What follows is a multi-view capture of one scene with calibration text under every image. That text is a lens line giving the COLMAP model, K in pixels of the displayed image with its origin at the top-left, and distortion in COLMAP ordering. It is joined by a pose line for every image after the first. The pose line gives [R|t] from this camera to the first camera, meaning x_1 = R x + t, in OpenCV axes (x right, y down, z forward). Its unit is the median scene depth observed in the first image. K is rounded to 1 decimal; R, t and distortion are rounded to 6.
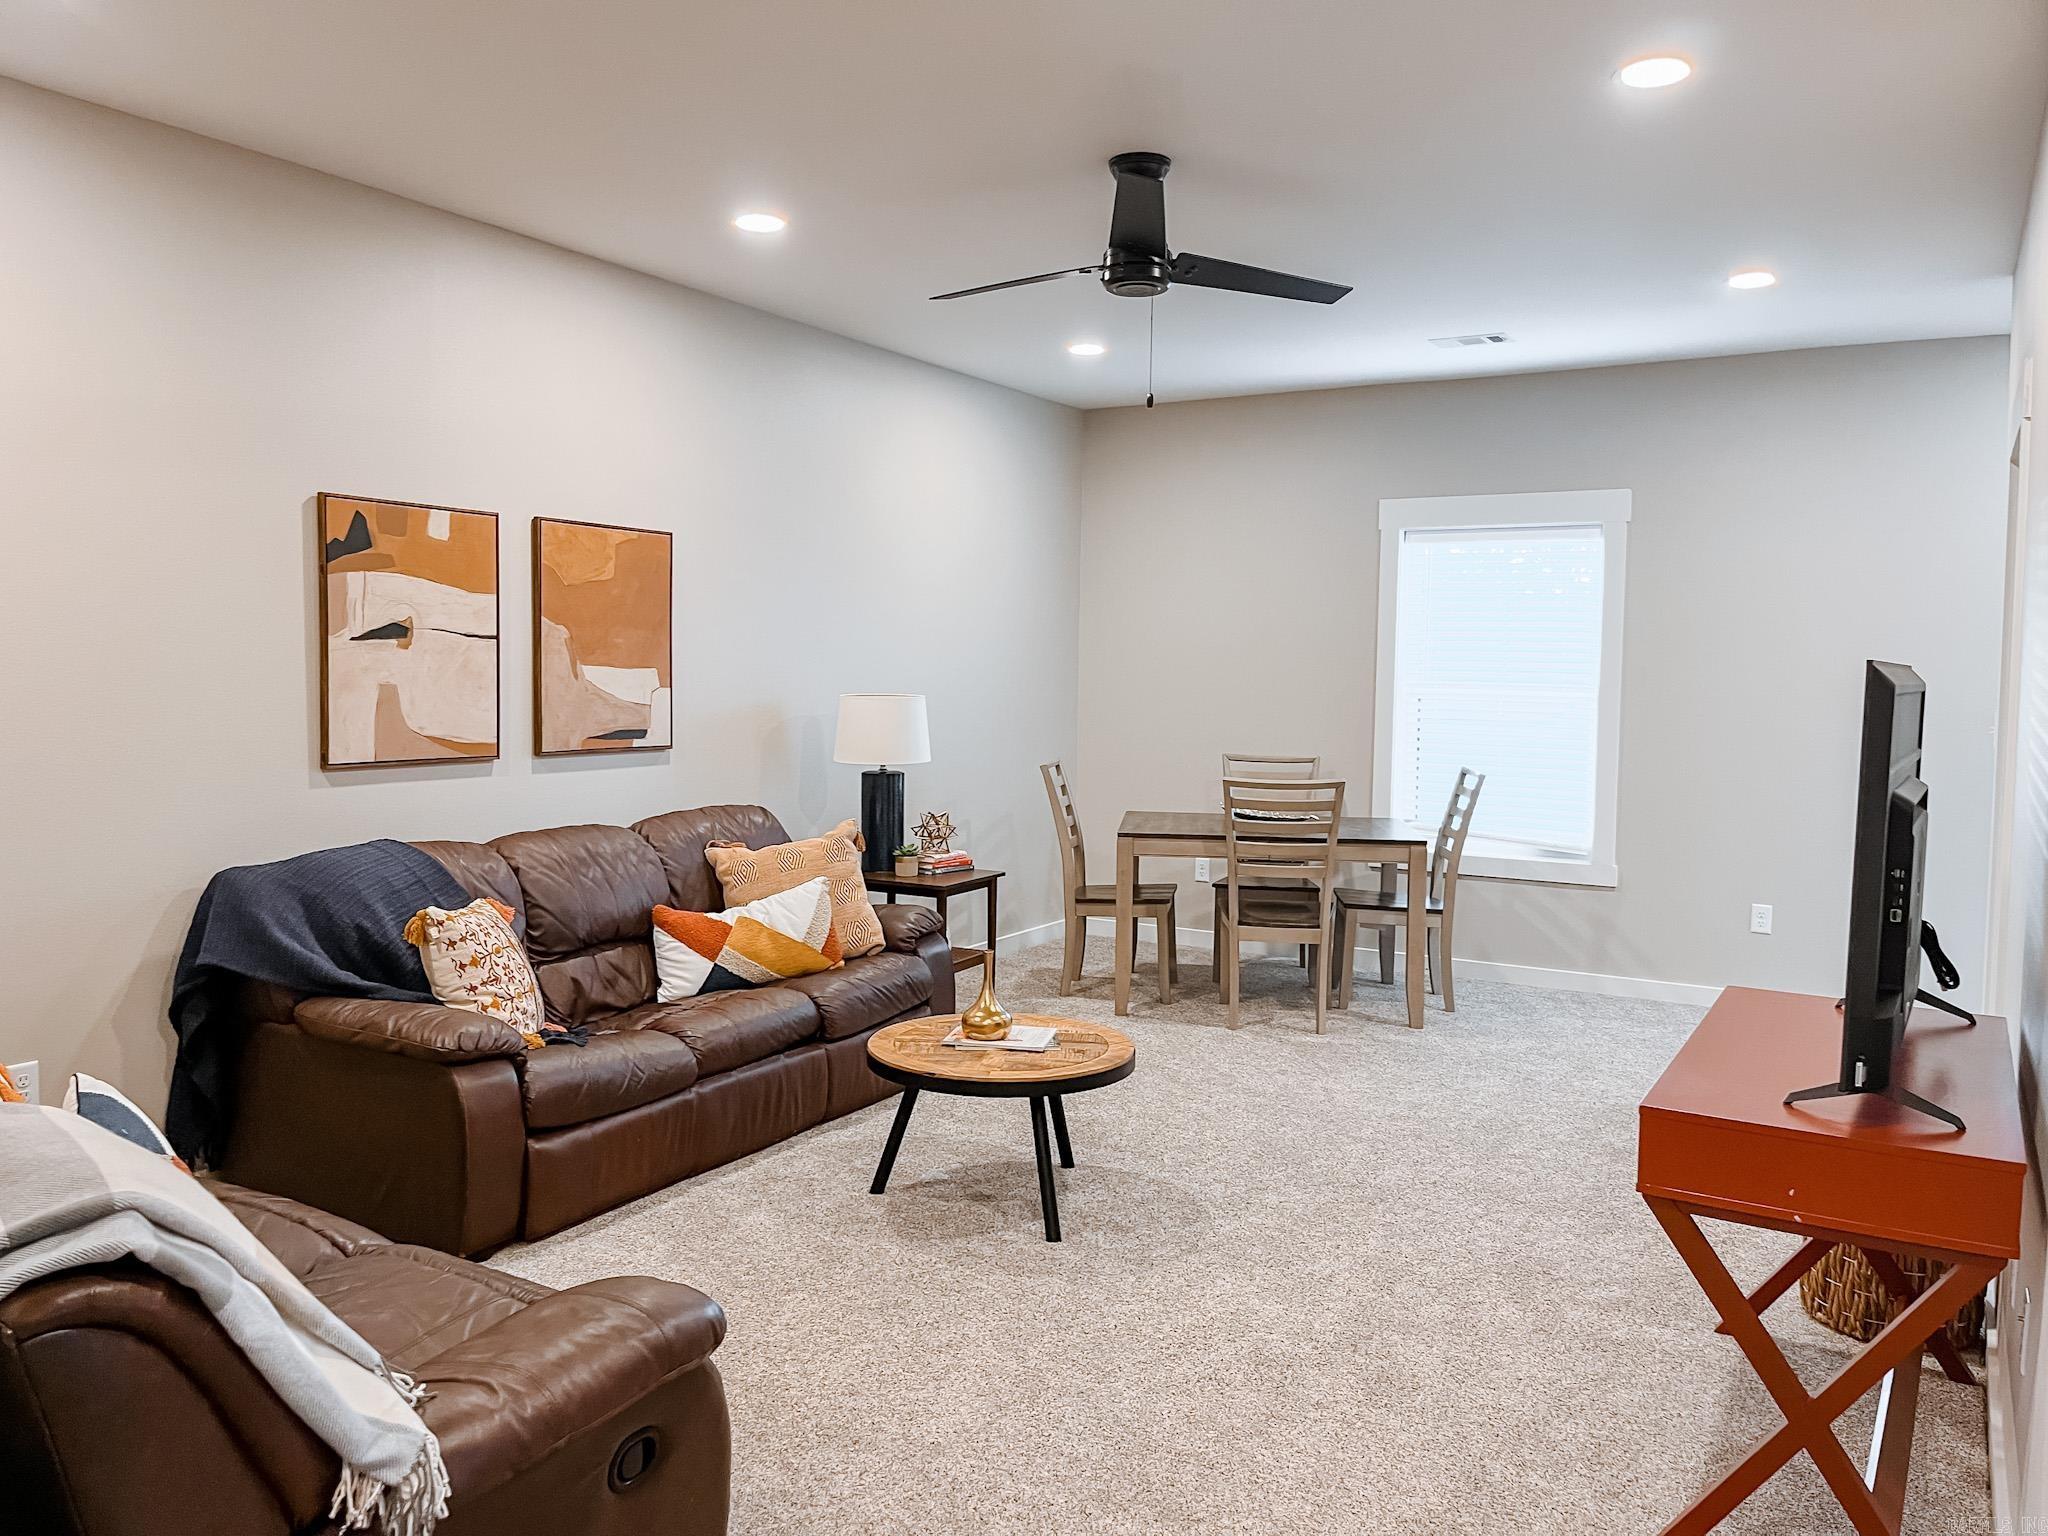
lens RADIAL K [[1552.3, 0, 1024.0], [0, 1552.3, 763.2], [0, 0, 1]] dist [0.053356, -0.065678]
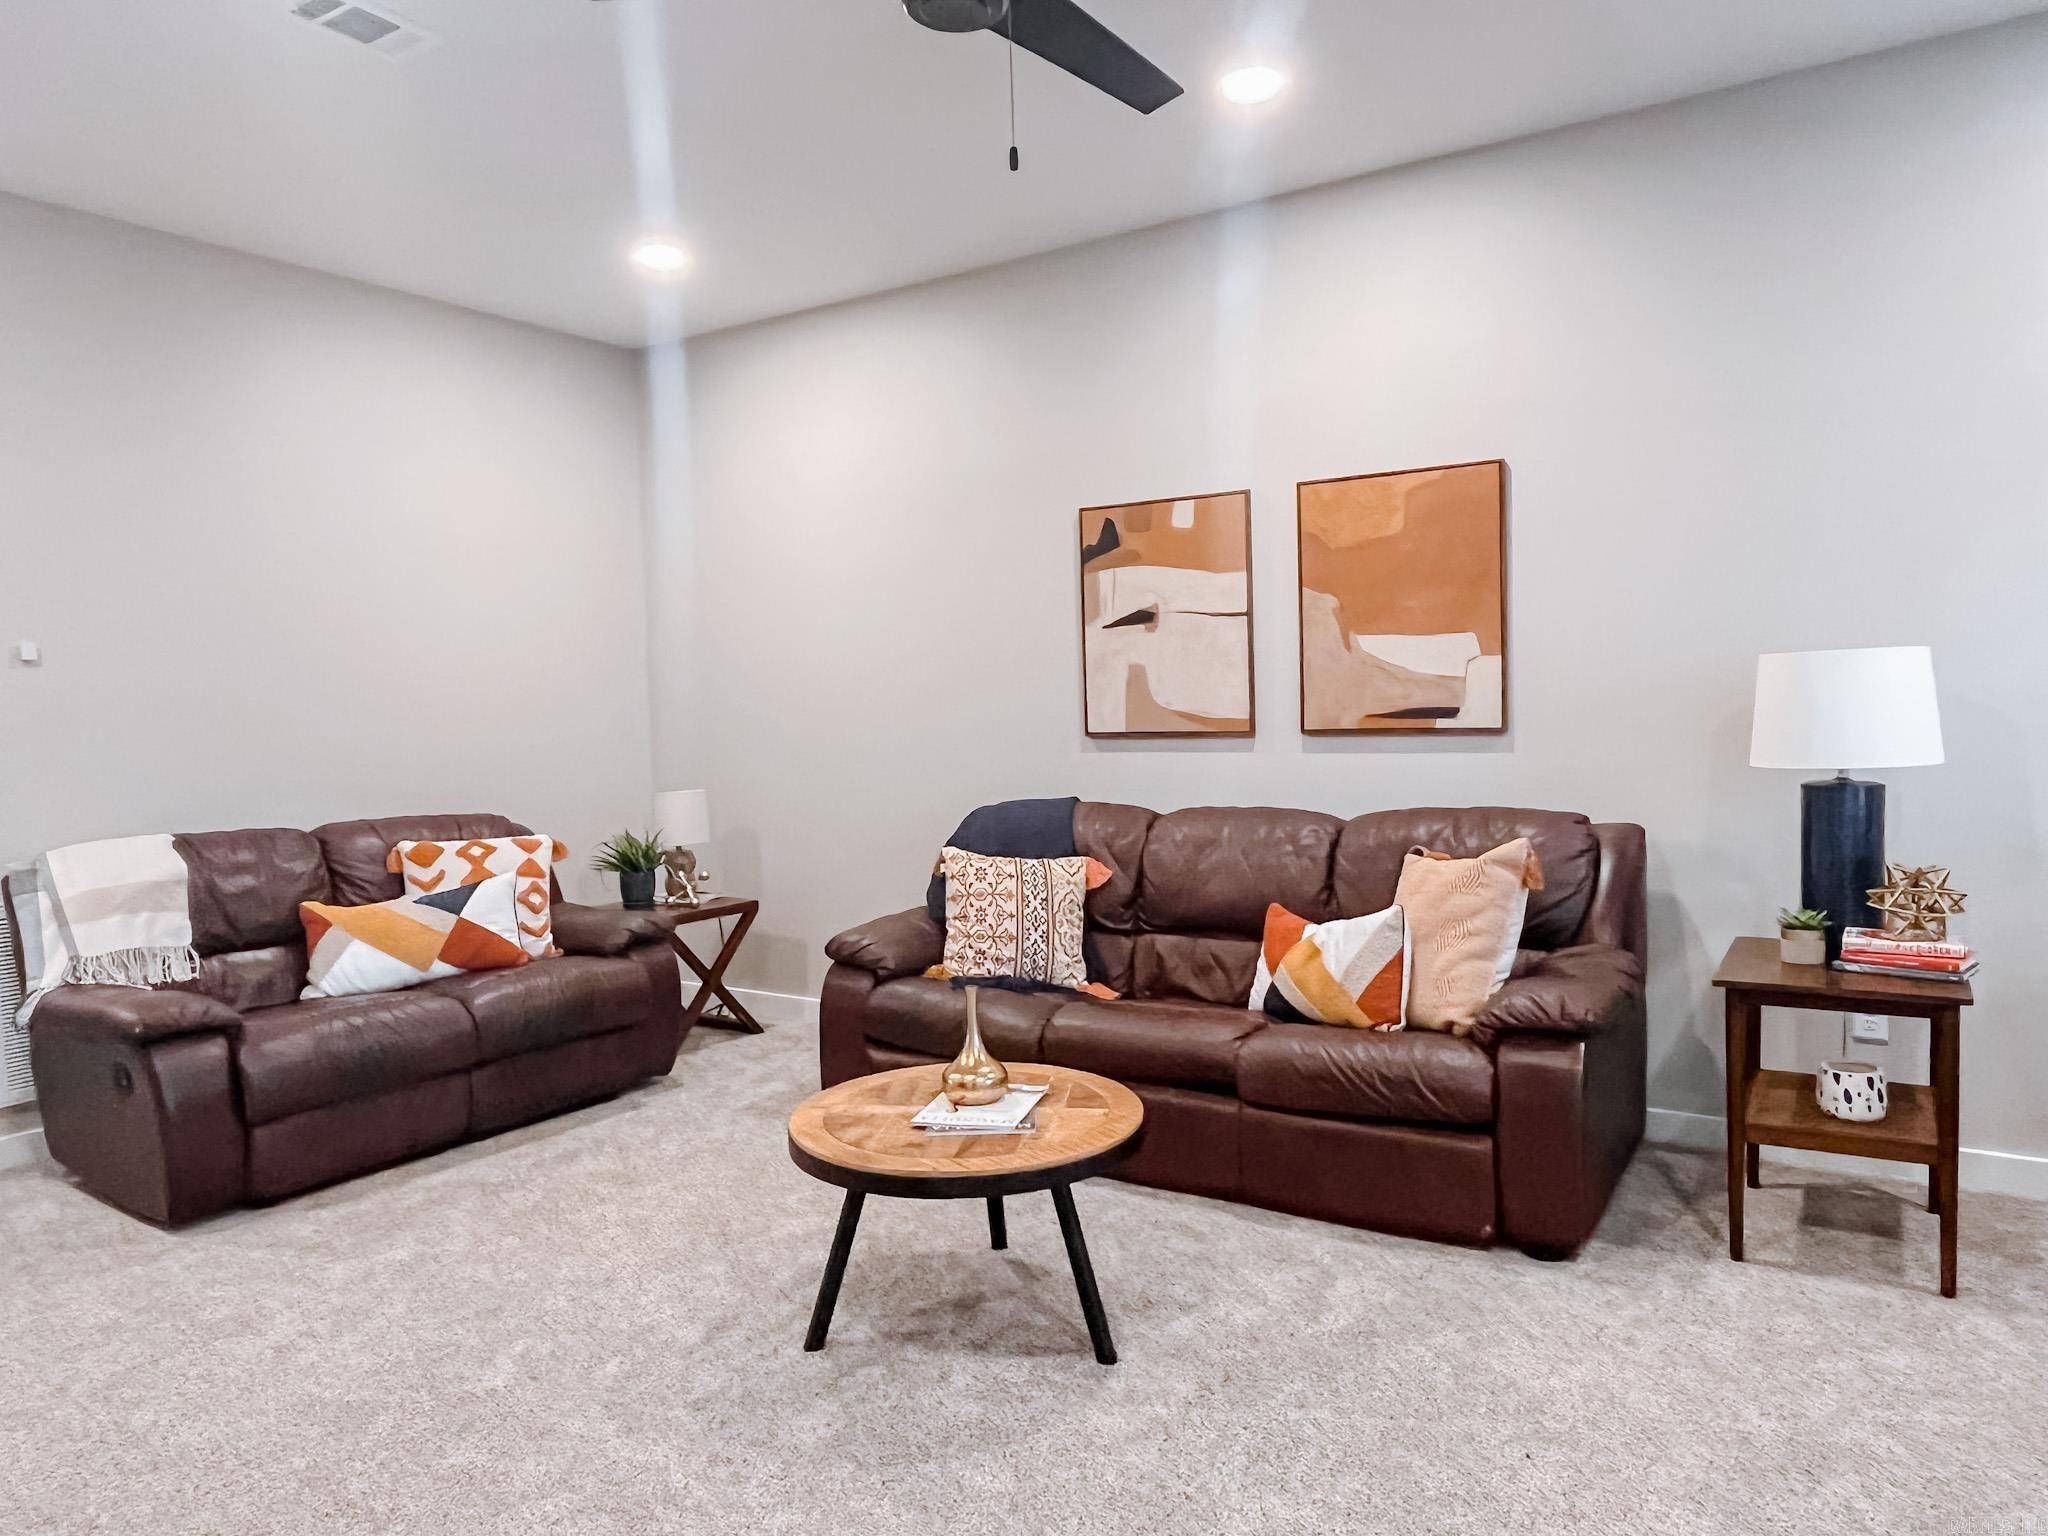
lens RADIAL K [[1348.8, 0, 1018.9], [0, 1348.8, 776.5], [0, 0, 1]] dist [0.002493, -0.002736]
pose [[-0.041891, 0.050137, -0.997863, 0.545294], [-0.033430, 0.998111, 0.051552, -0.015968], [0.998563, 0.035518, -0.040136, 0.898139]]
